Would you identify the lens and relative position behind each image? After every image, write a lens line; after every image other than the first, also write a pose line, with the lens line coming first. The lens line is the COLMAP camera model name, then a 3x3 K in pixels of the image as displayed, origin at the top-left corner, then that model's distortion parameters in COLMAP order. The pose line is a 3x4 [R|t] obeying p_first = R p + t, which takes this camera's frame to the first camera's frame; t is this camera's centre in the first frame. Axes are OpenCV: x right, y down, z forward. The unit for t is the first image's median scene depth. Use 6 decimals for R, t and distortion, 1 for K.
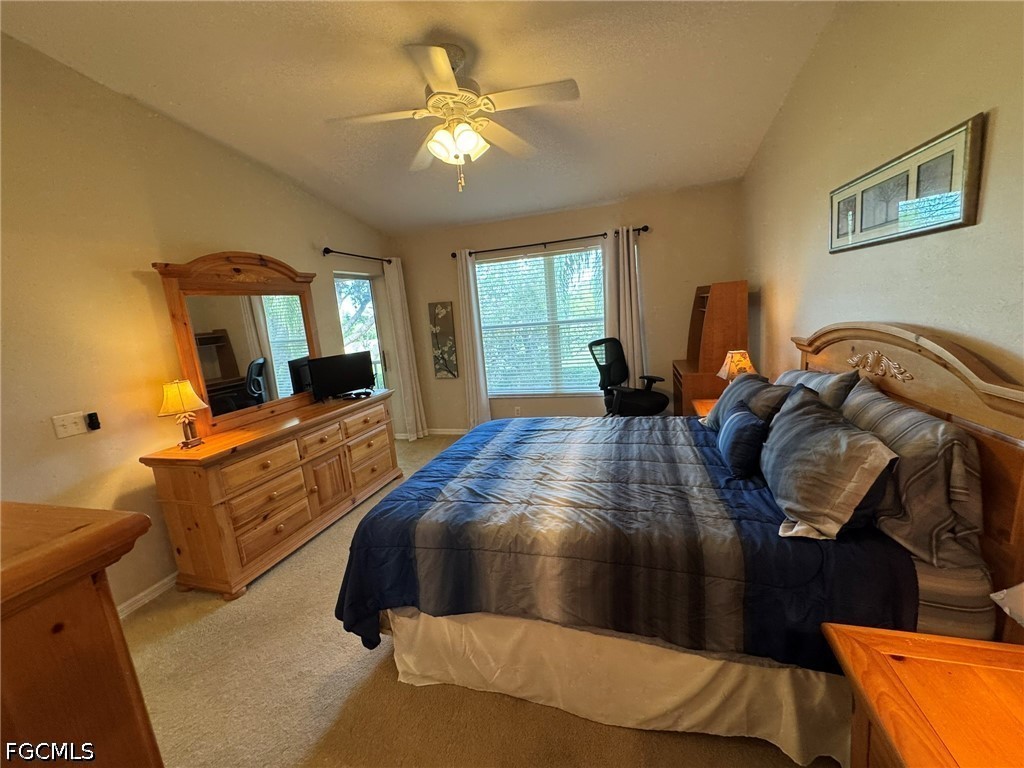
lens RADIAL K [[408.6, 0, 511.9], [0, 408.6, 382.2], [0, 0, 1]] dist [-0.001337, 0.000076]
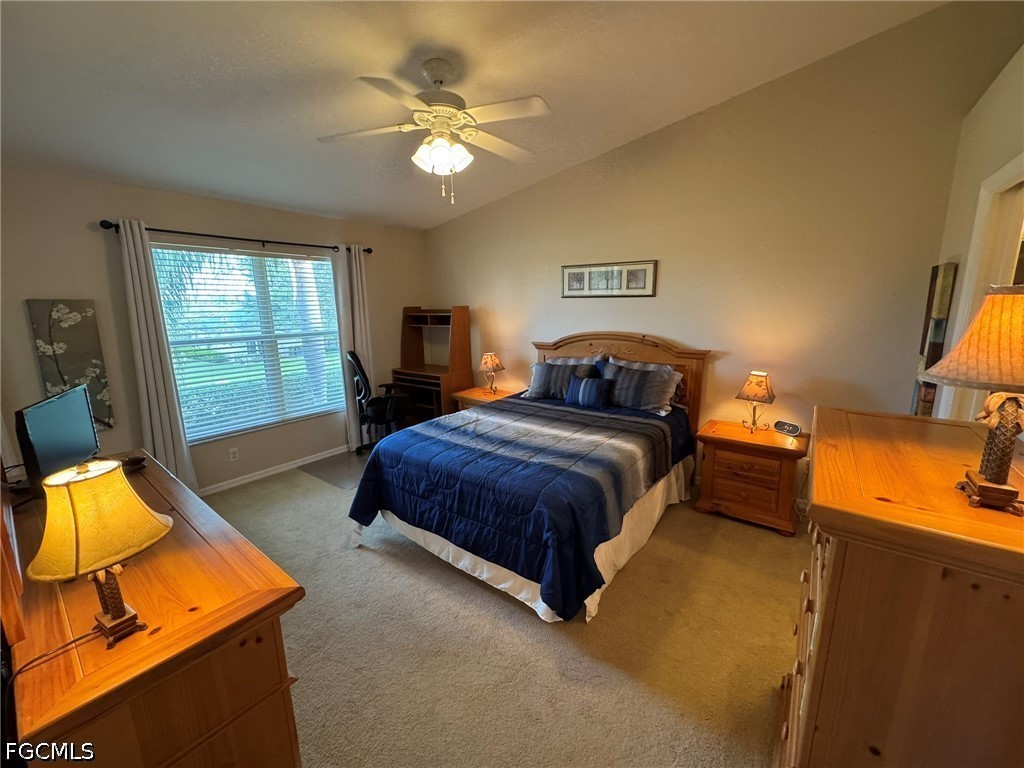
lens RADIAL K [[408.6, 0, 511.8], [0, 408.6, 381.1], [0, 0, 1]] dist [-0.001337, 0.000076]
pose [[0.350561, -0.095413, 0.931667, -1.015560], [0.148714, 0.987846, 0.045209, -0.039765], [-0.924657, 0.122703, 0.360490, 0.498607]]
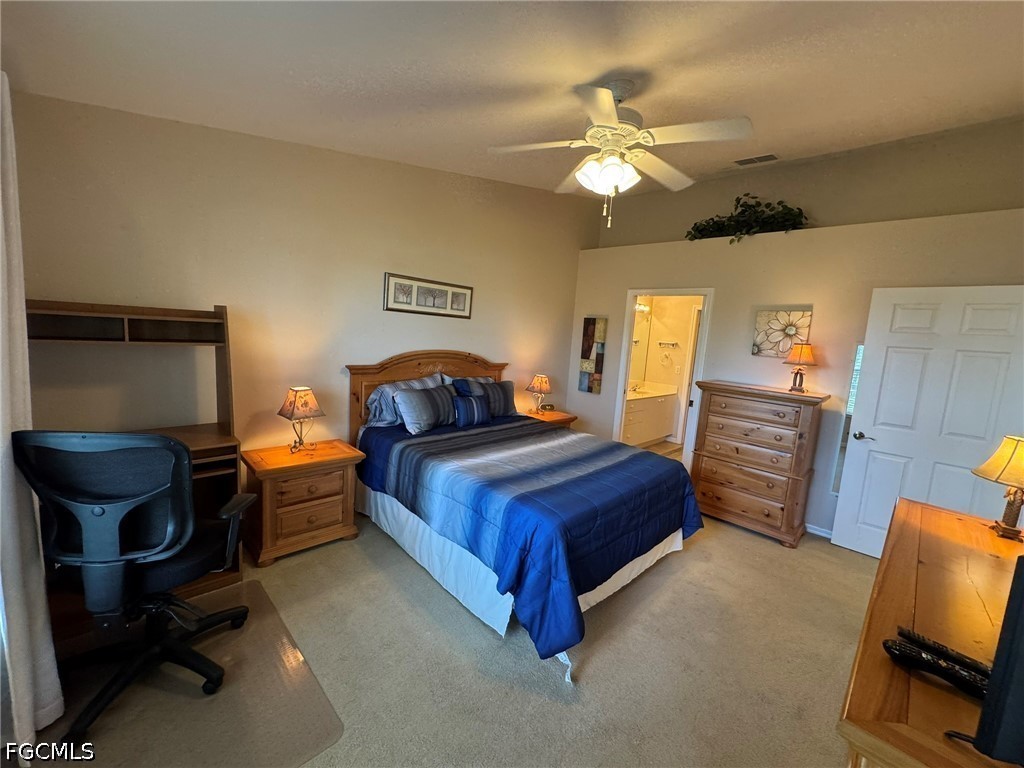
lens RADIAL K [[408.6, 0, 515.7], [0, 408.6, 382.2], [0, 0, 1]] dist [-0.001337, 0.000076]
pose [[-0.873624, -0.031565, 0.485577, -0.410480], [0.094289, 0.968000, 0.232565, -0.320190], [-0.477380, 0.248959, -0.842691, 1.914146]]
